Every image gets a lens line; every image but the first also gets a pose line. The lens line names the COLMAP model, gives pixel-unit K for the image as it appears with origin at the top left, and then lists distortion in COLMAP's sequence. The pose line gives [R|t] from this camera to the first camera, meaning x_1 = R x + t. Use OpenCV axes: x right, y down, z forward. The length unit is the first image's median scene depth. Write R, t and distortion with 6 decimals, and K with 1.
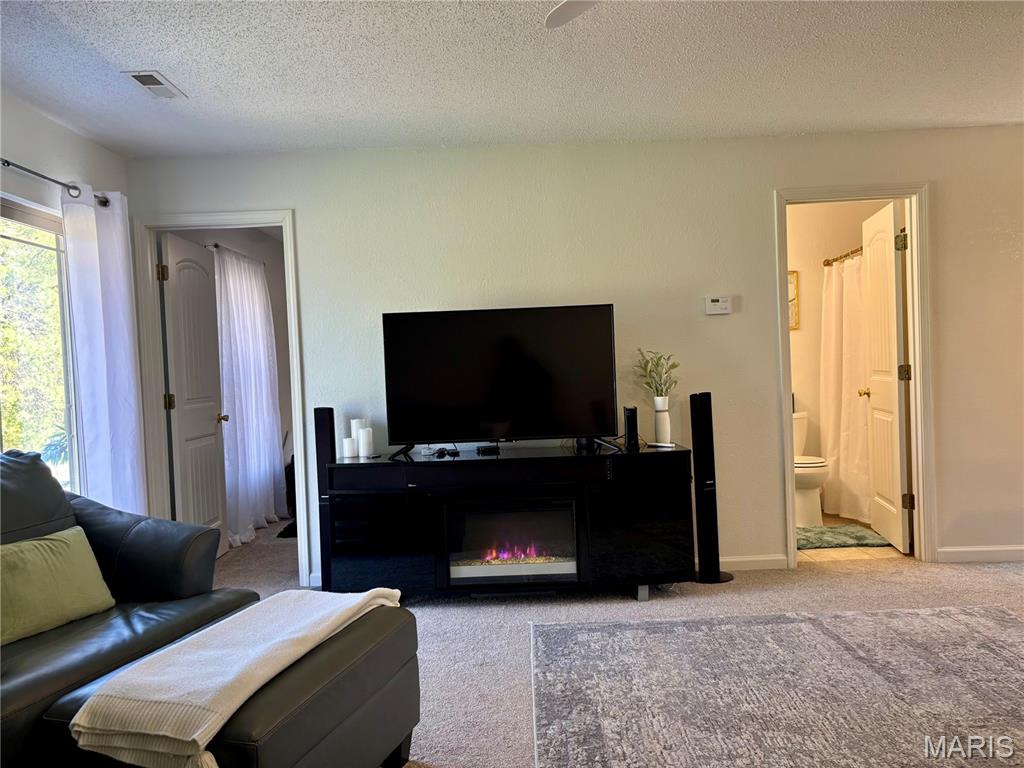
lens RADIAL K [[763.3, 0, 512.0], [0, 763.3, 384.0], [0, 0, 1]] dist [0.030465, -0.008434]
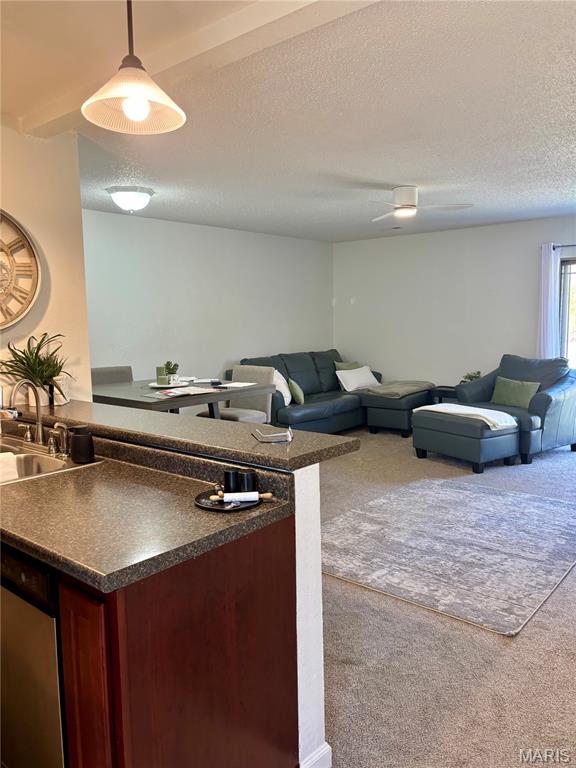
lens RADIAL K [[581.1, 0, 288.0], [0, 581.1, 384.0], [0, 0, 1]] dist [0.008738, 0.010870]
pose [[-0.632052, 0.138055, -0.762529, 1.103742], [0.018772, 0.986442, 0.163035, -0.123167], [0.774698, 0.088733, -0.626074, 1.010243]]
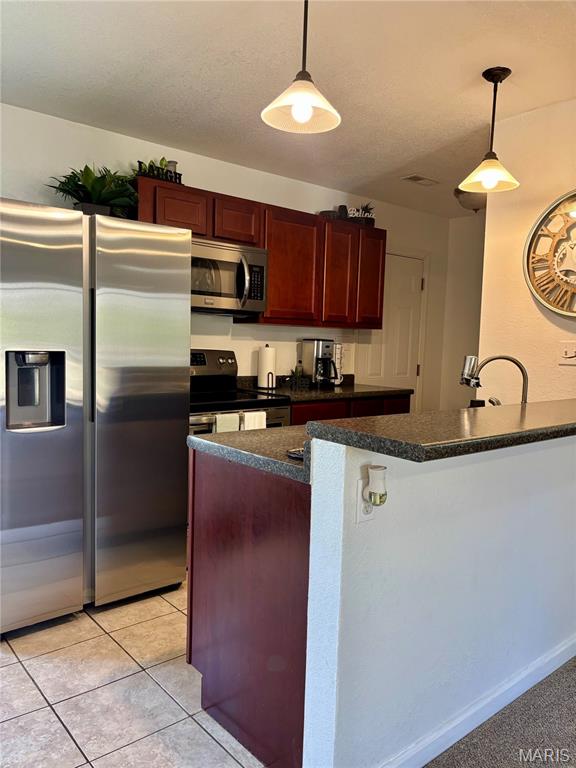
lens RADIAL K [[583.0, 0, 288.0], [0, 583.0, 384.0], [0, 0, 1]] dist [0.103573, -0.104501]
pose [[-0.649063, -0.037821, 0.759794, 0.532135], [0.019770, 0.997587, 0.066547, -0.057653], [-0.760477, 0.058214, -0.646750, 1.017579]]
